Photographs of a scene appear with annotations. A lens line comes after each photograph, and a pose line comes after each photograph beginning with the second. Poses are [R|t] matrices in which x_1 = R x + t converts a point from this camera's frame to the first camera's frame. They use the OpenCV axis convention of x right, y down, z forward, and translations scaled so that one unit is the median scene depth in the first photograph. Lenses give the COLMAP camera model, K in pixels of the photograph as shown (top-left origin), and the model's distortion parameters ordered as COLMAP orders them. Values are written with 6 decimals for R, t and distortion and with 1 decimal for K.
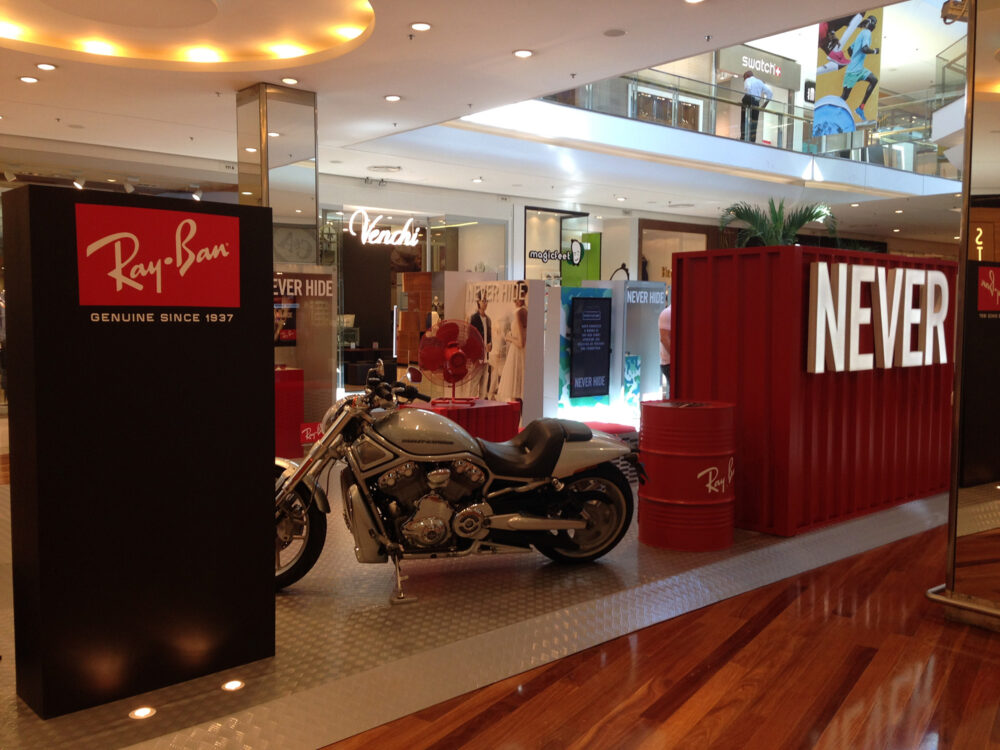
lens RADIAL K [[915.5, 0, 479.2], [0, 915.5, 376.6], [0, 0, 1]] dist [0.073491, 0.004414]
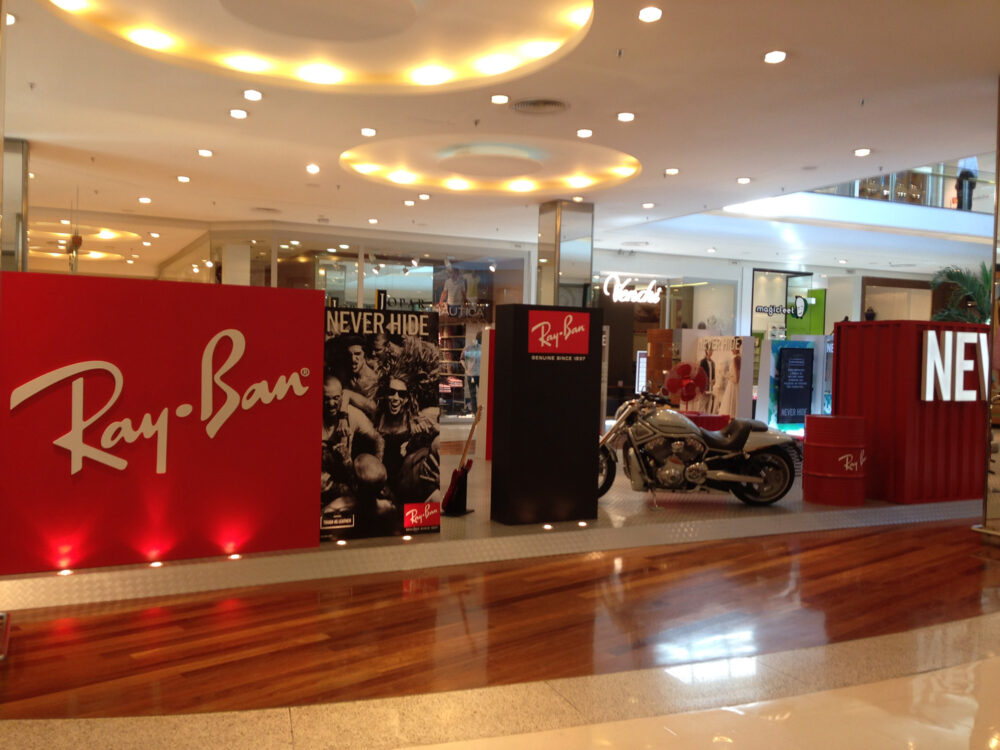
lens RADIAL K [[915.5, 0, 479.2], [0, 915.5, 376.6], [0, 0, 1]] dist [0.073491, 0.004414]
pose [[0.968591, 0.023783, -0.247519, 0.012661], [-0.035411, 0.998463, -0.042632, 0.033349], [0.246125, 0.050058, 0.967945, -0.484326]]
